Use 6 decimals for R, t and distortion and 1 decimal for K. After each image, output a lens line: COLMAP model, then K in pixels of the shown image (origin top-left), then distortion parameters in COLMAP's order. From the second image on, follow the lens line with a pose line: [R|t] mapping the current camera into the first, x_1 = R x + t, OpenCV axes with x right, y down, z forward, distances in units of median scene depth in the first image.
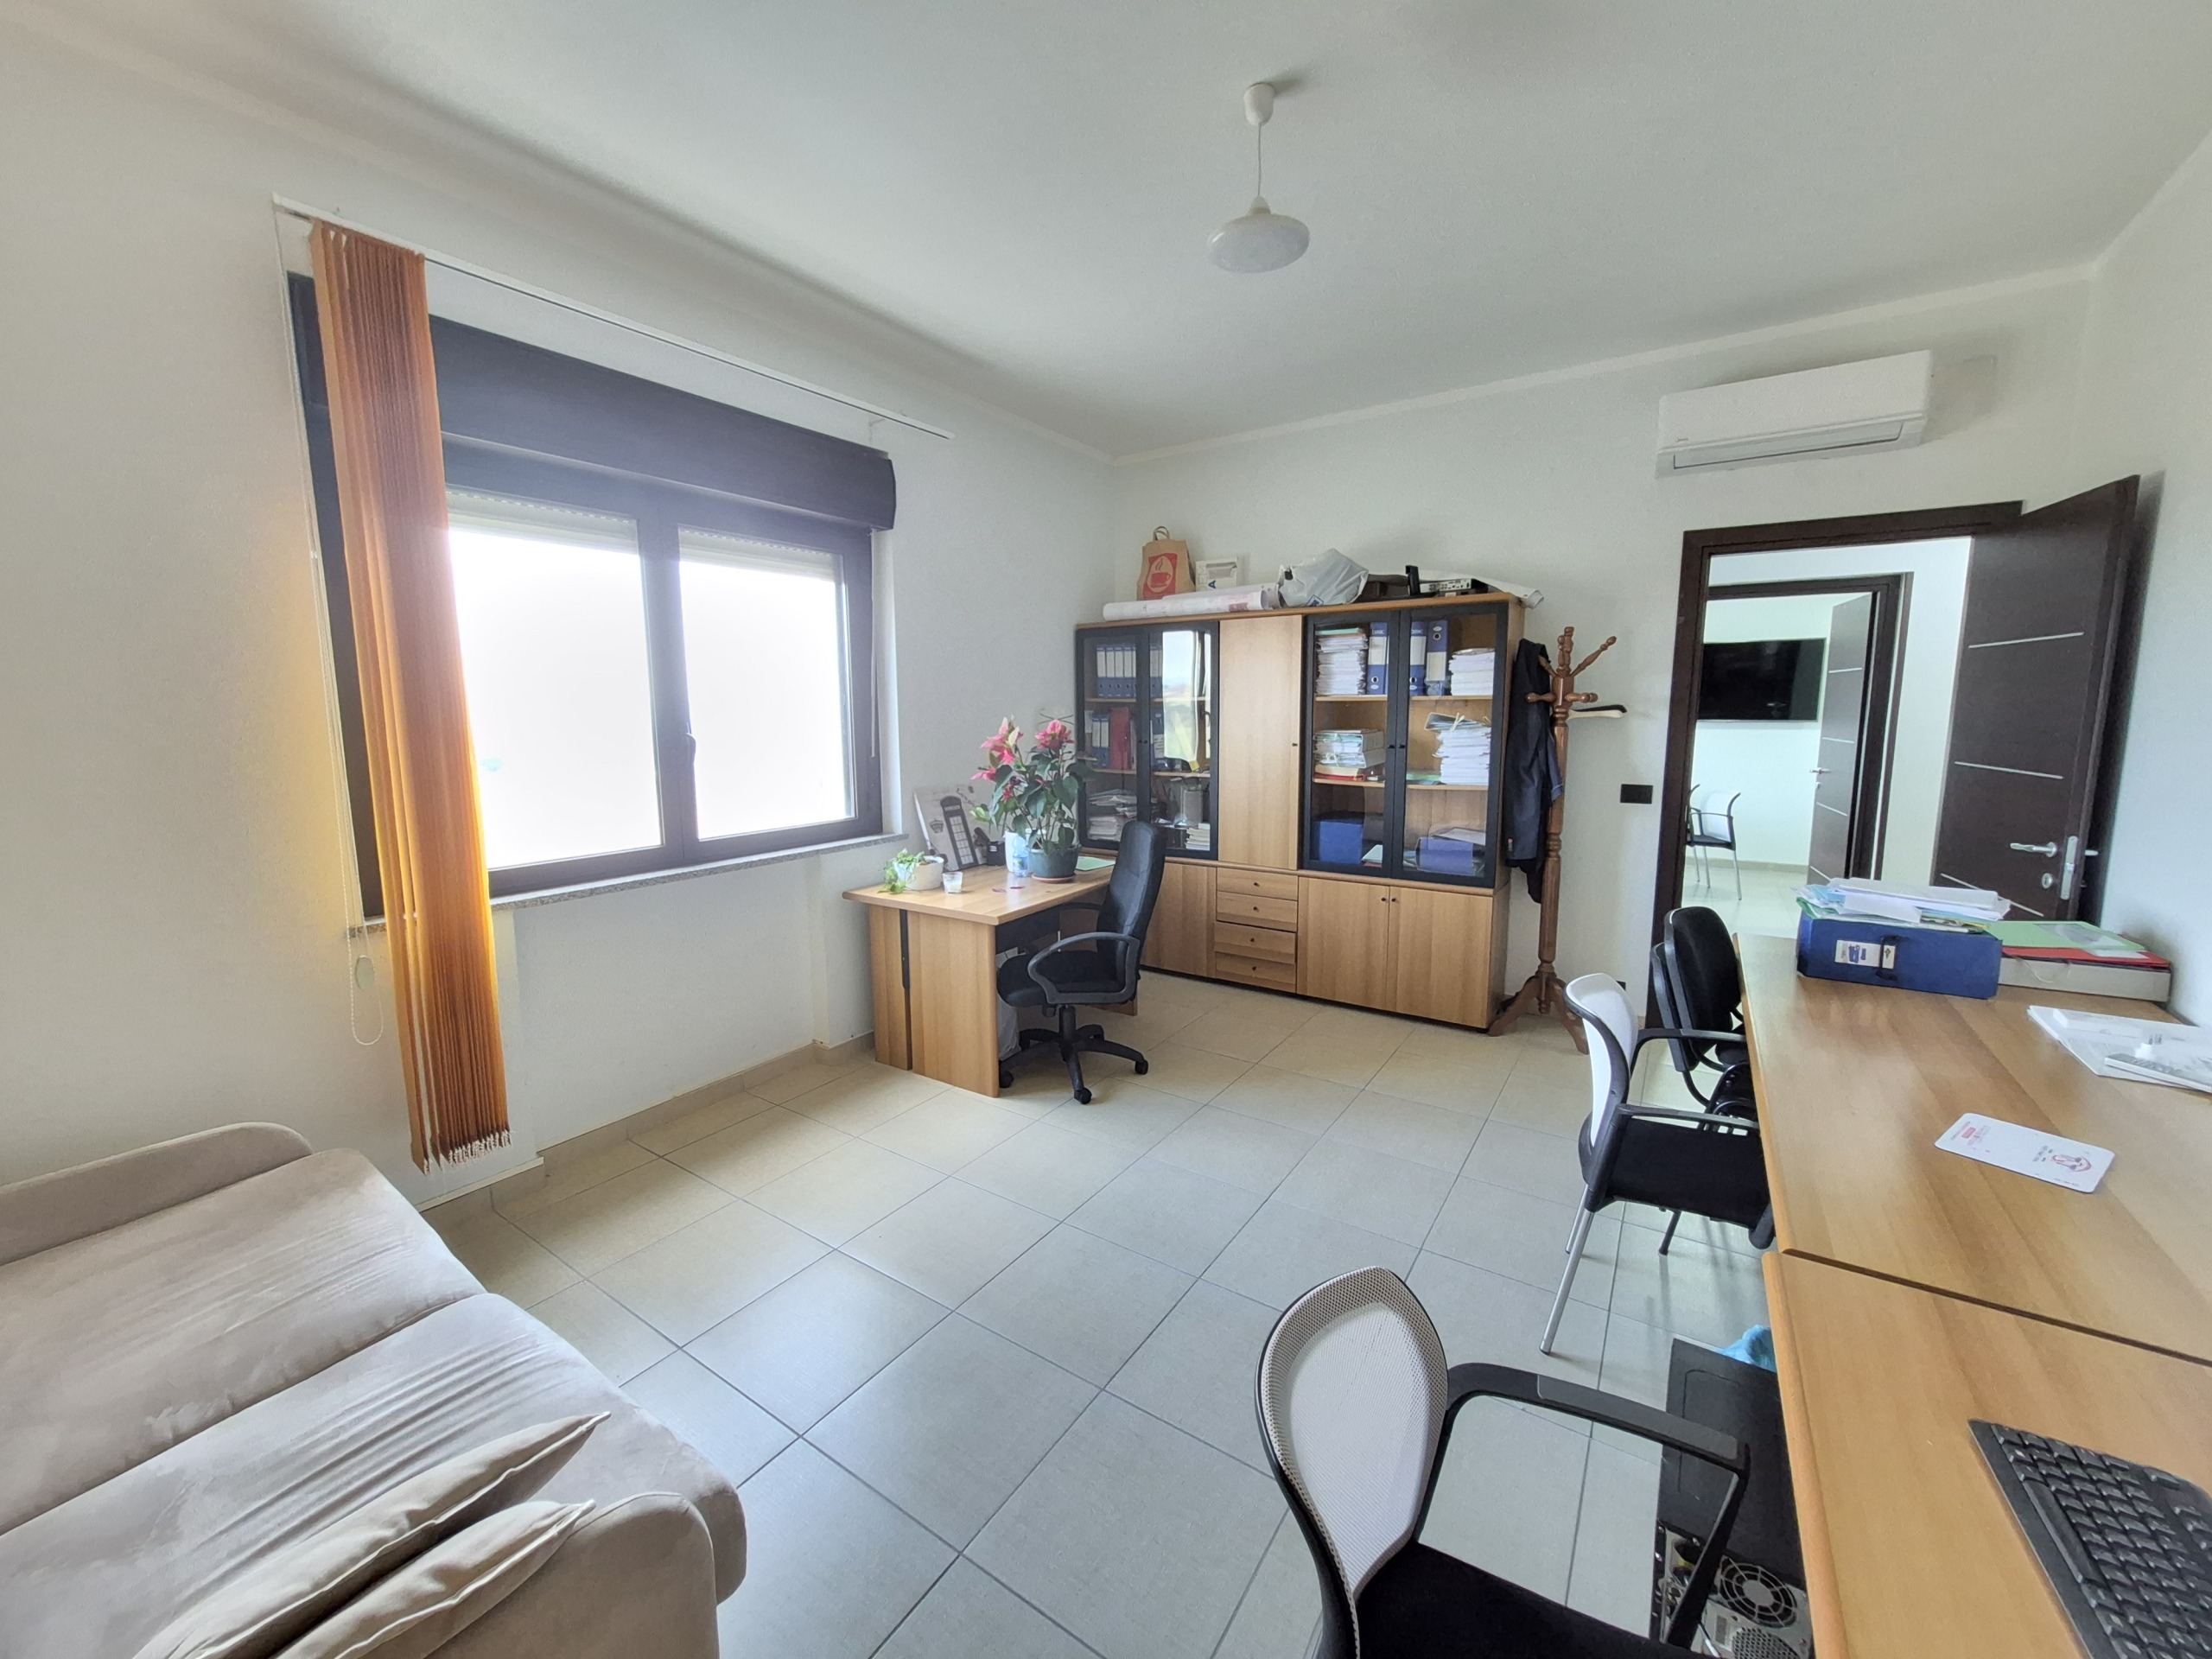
lens RADIAL K [[869.5, 0, 1098.5], [0, 869.5, 818.5], [0, 0, 1]] dist [-0.000069, 0.000003]
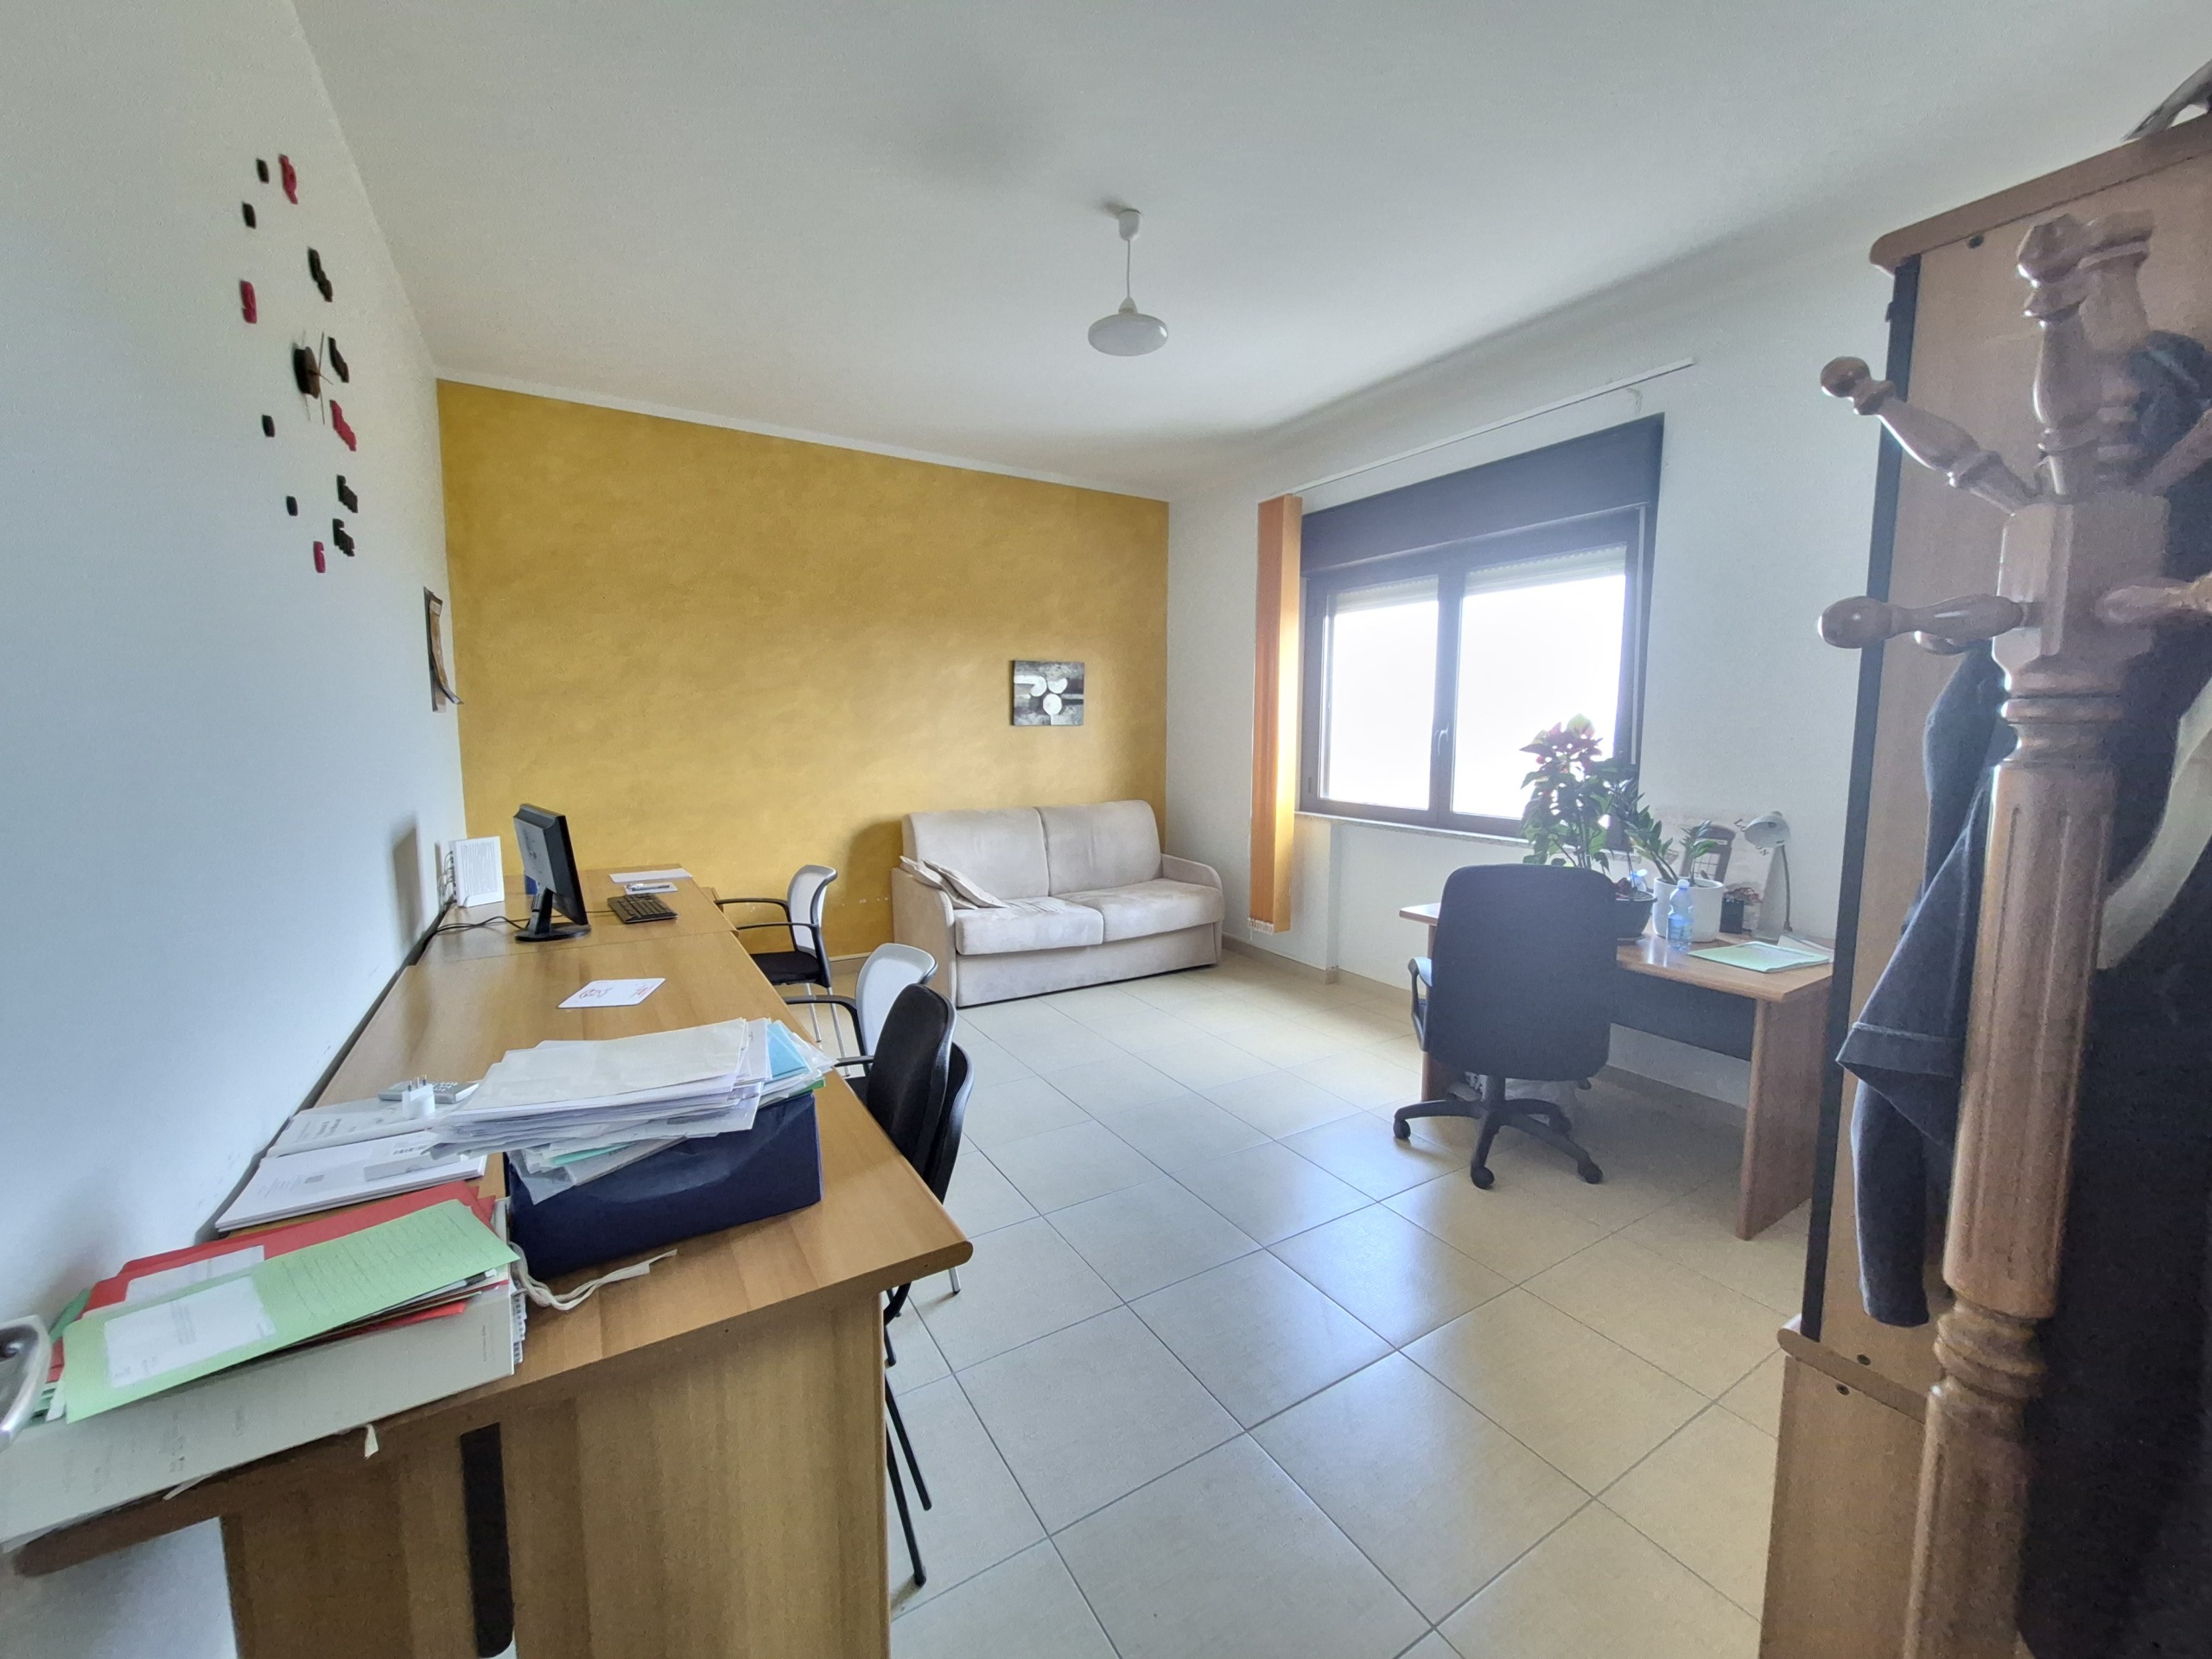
lens RADIAL K [[869.5, 0, 1098.5], [0, 869.5, 818.5], [0, 0, 1]] dist [-0.000069, 0.000003]
pose [[-0.416471, 0.102311, -0.903374, 0.973284], [-0.122034, 0.978365, 0.167064, -0.123357], [0.900921, 0.179820, -0.394975, 1.091846]]
